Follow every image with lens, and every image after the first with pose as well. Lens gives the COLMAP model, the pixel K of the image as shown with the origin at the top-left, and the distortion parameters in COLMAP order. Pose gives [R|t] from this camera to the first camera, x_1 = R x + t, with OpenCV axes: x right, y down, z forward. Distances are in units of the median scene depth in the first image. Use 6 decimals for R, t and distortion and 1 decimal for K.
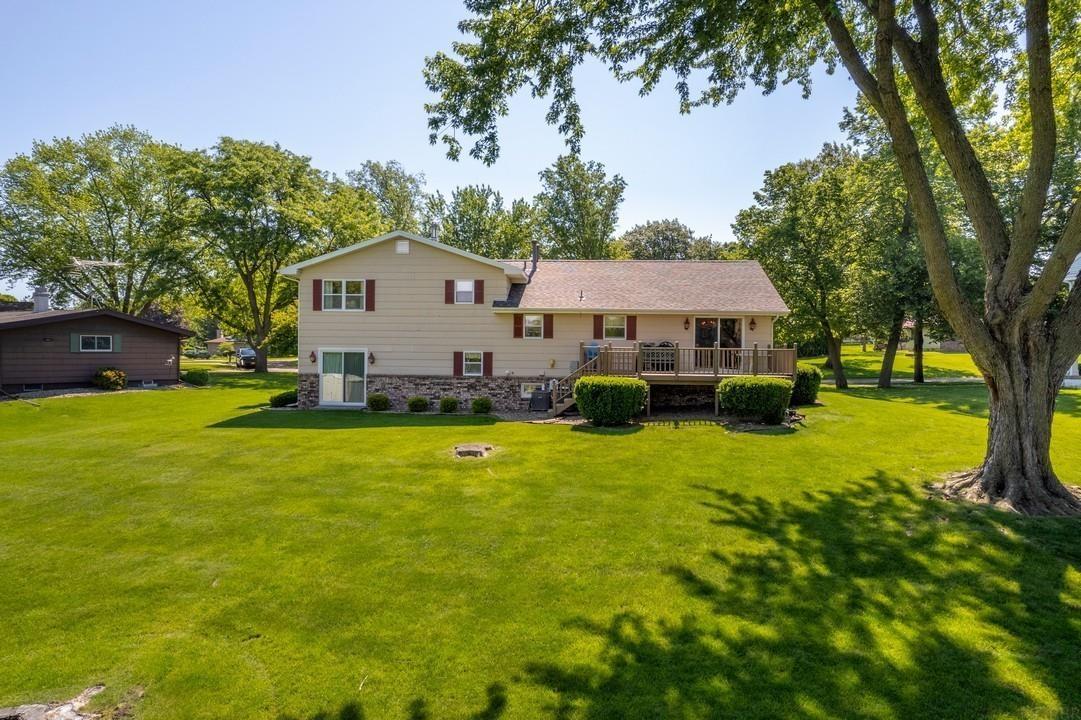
lens RADIAL K [[697.0, 0, 541.6], [0, 697.0, 348.9], [0, 0, 1]] dist [-0.068972, 0.069912]
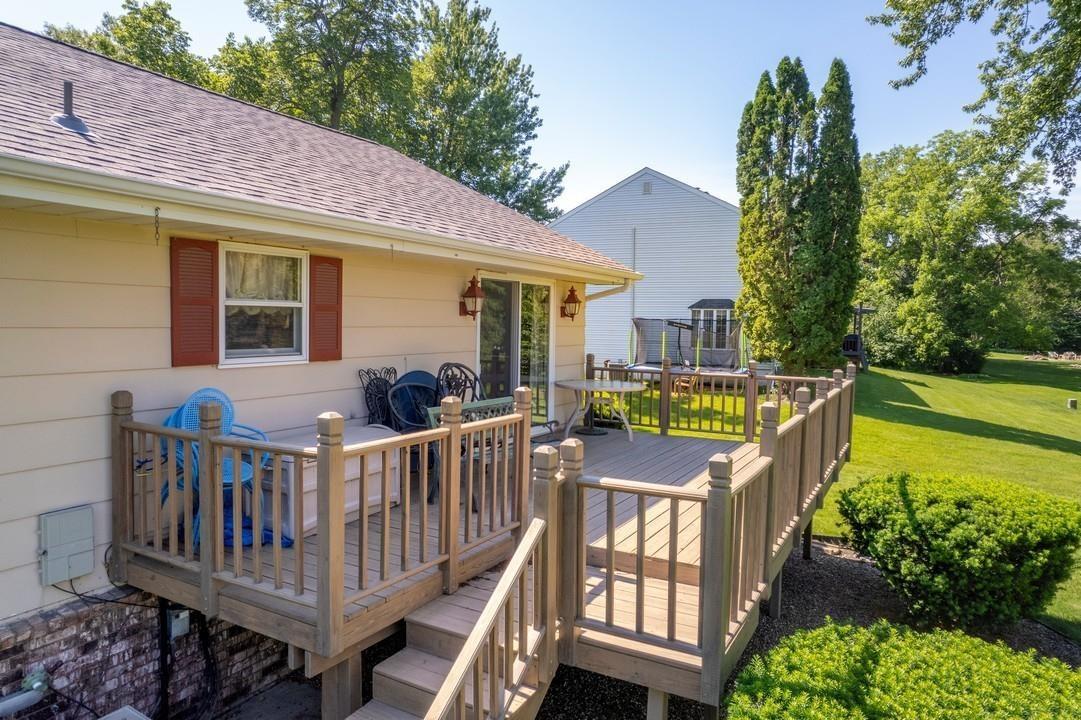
lens RADIAL K [[697.0, 0, 541.6], [0, 697.0, 348.9], [0, 0, 1]] dist [-0.068972, 0.069912]
pose [[0.432259, -0.040629, 0.900834, -0.046069], [-0.004006, 0.998888, 0.046974, -0.027358], [-0.901741, -0.023914, 0.431615, 0.820264]]
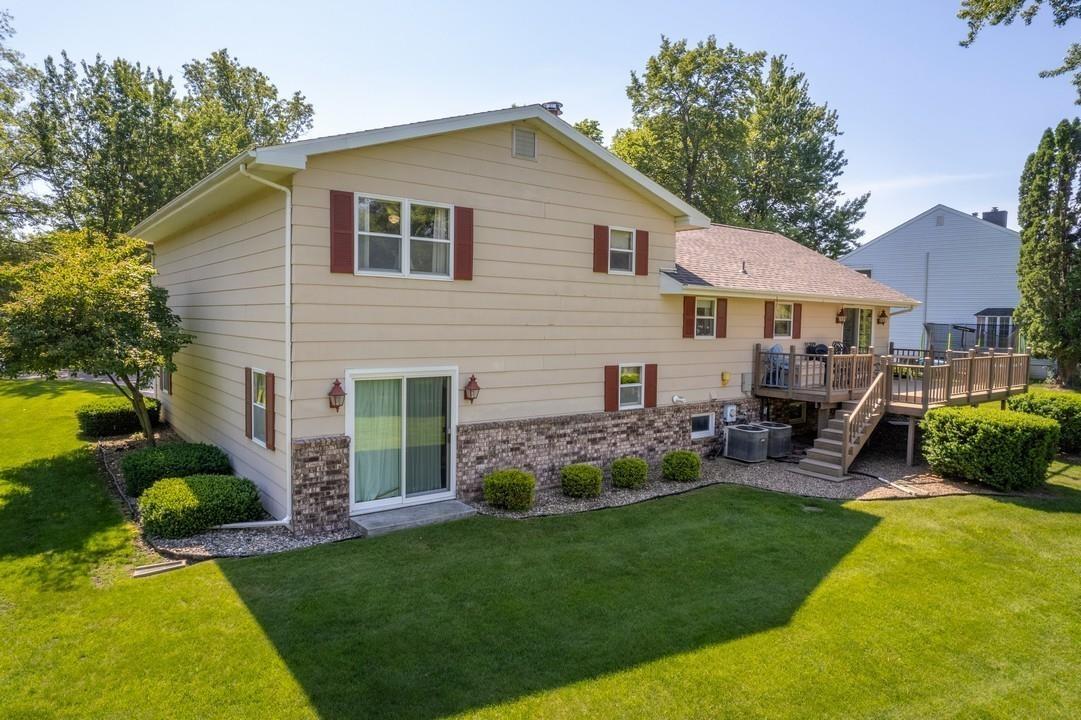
lens RADIAL K [[697.0, 0, 541.6], [0, 697.0, 348.9], [0, 0, 1]] dist [-0.068972, 0.069912]
pose [[0.743439, -0.026450, 0.668280, -0.505373], [-0.007880, 0.998802, 0.048298, -0.033087], [-0.668757, -0.041173, 0.742340, 0.648104]]
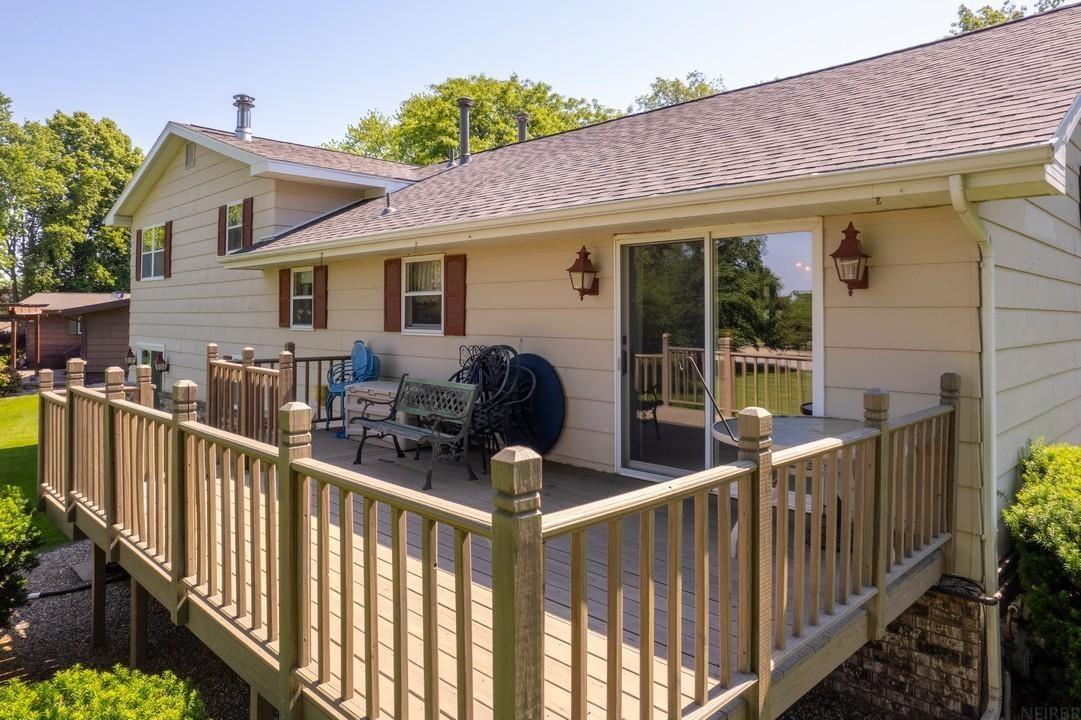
lens RADIAL K [[697.0, 0, 541.6], [0, 697.0, 348.9], [0, 0, 1]] dist [-0.068972, 0.069912]
pose [[0.753161, 0.025533, -0.657340, 0.346384], [-0.000695, 0.999277, 0.038018, -0.018349], [0.657835, -0.028177, 0.752635, 0.784770]]
